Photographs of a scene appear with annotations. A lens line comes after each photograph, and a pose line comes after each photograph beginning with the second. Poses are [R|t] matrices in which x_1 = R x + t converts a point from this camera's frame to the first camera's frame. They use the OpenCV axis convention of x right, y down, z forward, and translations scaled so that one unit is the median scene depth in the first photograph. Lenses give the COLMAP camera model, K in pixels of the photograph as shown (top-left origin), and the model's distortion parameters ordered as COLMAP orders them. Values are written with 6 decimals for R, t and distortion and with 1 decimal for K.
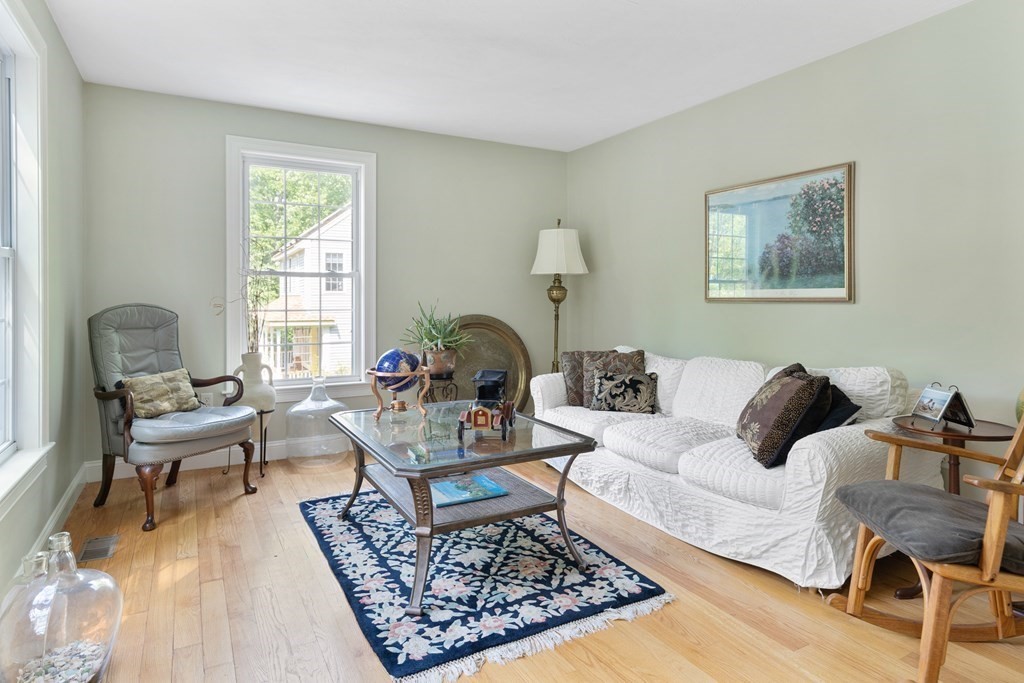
lens RADIAL K [[587.4, 0, 521.0], [0, 587.4, 308.3], [0, 0, 1]] dist [0.004668, 0.000412]
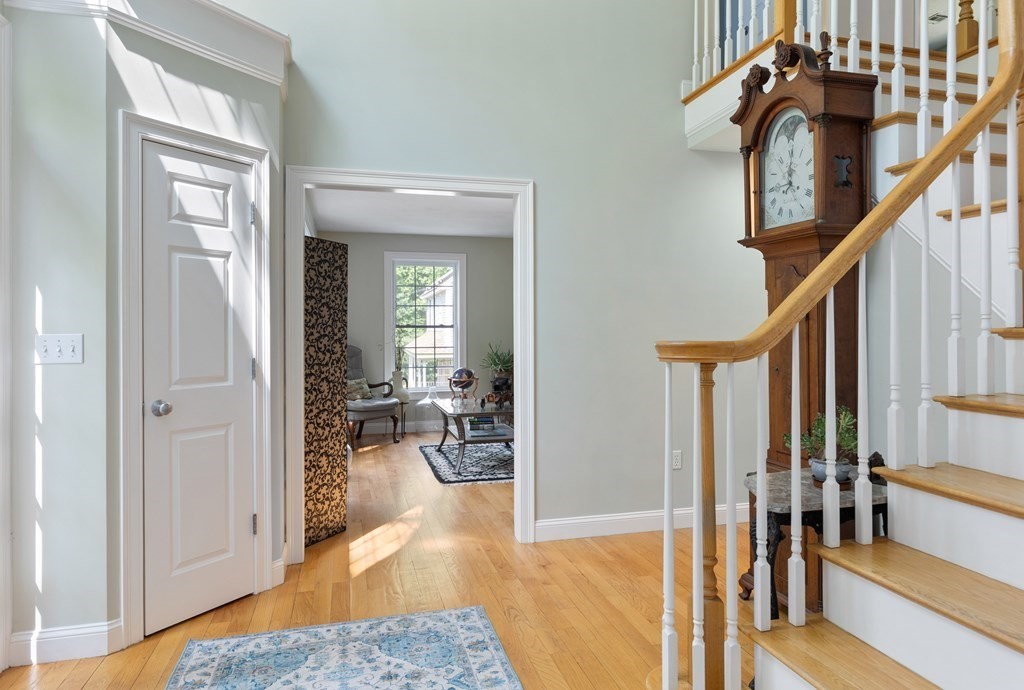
lens RADIAL K [[634.3, 0, 511.9], [0, 634.3, 340.5], [0, 0, 1]] dist [-0.001373, -0.000027]
pose [[0.965851, -0.000123, -0.259099, 0.446710], [-0.000280, 0.999999, -0.001520, -0.017716], [0.259099, 0.001541, 0.965849, -0.913893]]
